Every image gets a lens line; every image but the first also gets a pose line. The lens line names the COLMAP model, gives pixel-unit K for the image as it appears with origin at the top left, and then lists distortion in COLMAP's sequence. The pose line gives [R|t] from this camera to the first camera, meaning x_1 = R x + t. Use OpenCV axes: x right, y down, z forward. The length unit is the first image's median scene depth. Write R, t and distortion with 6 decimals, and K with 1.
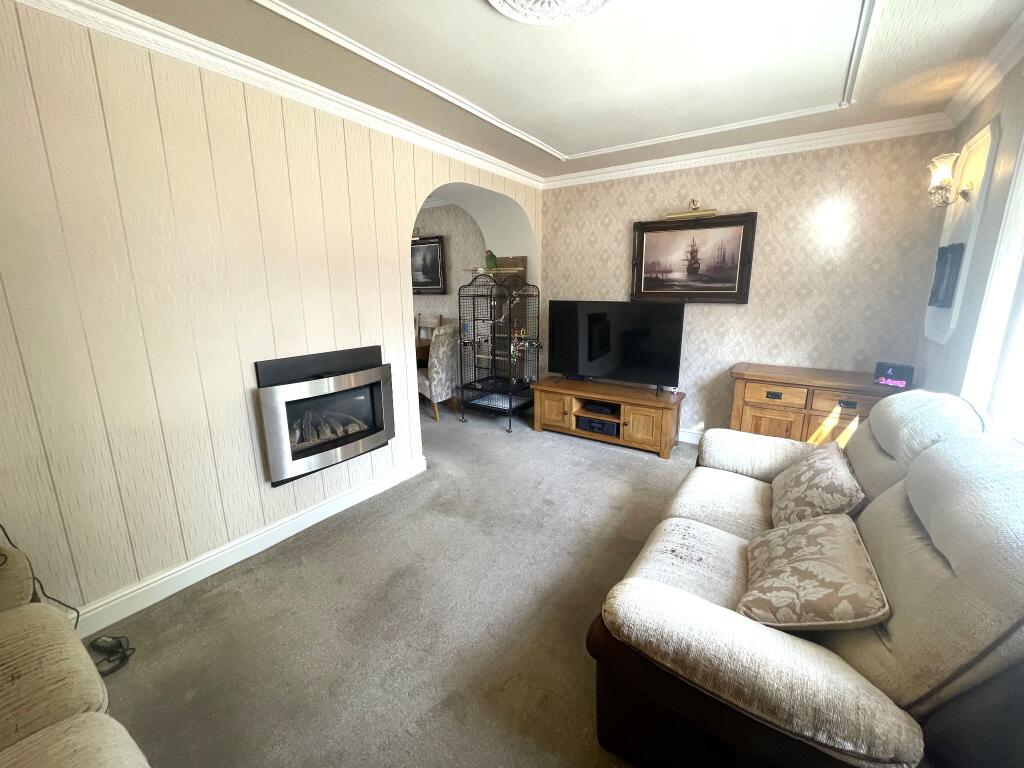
lens RADIAL K [[413.9, 0, 509.4], [0, 413.9, 380.8], [0, 0, 1]] dist [-0.004011, 0.000336]
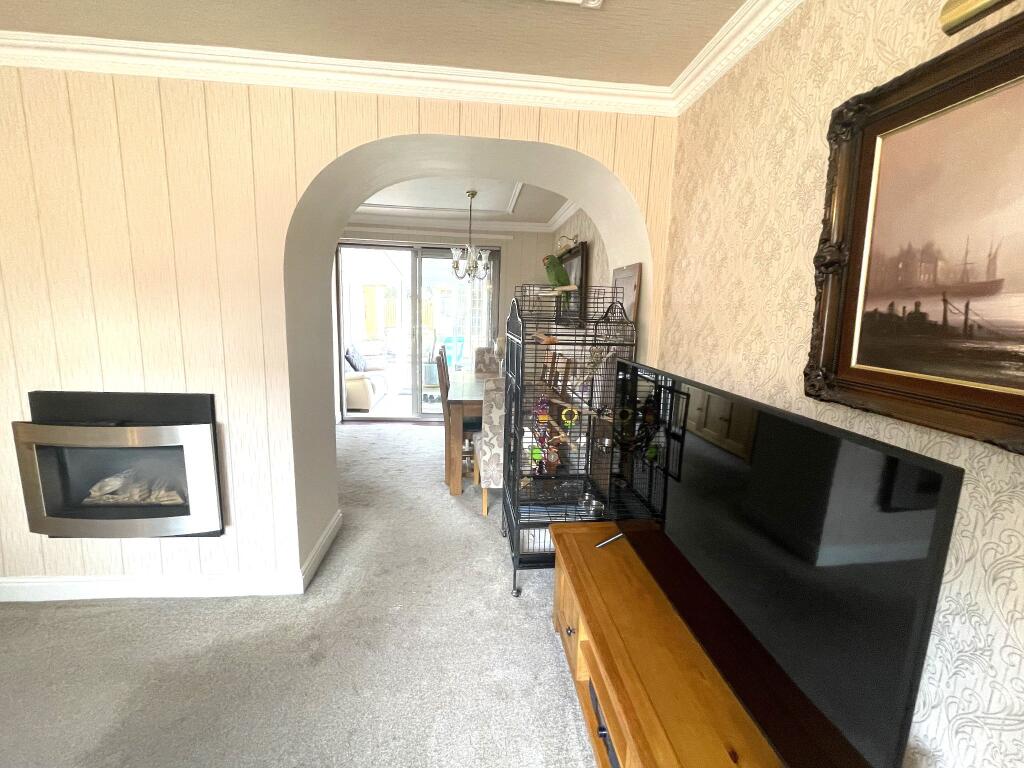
lens RADIAL K [[413.9, 0, 513.1], [0, 413.9, 378.2], [0, 0, 1]] dist [-0.004011, 0.000336]
pose [[0.640431, 0.153190, -0.752583, 0.390719], [-0.202176, 0.978971, 0.027225, -0.175900], [0.740927, 0.134718, 0.657935, 0.684845]]
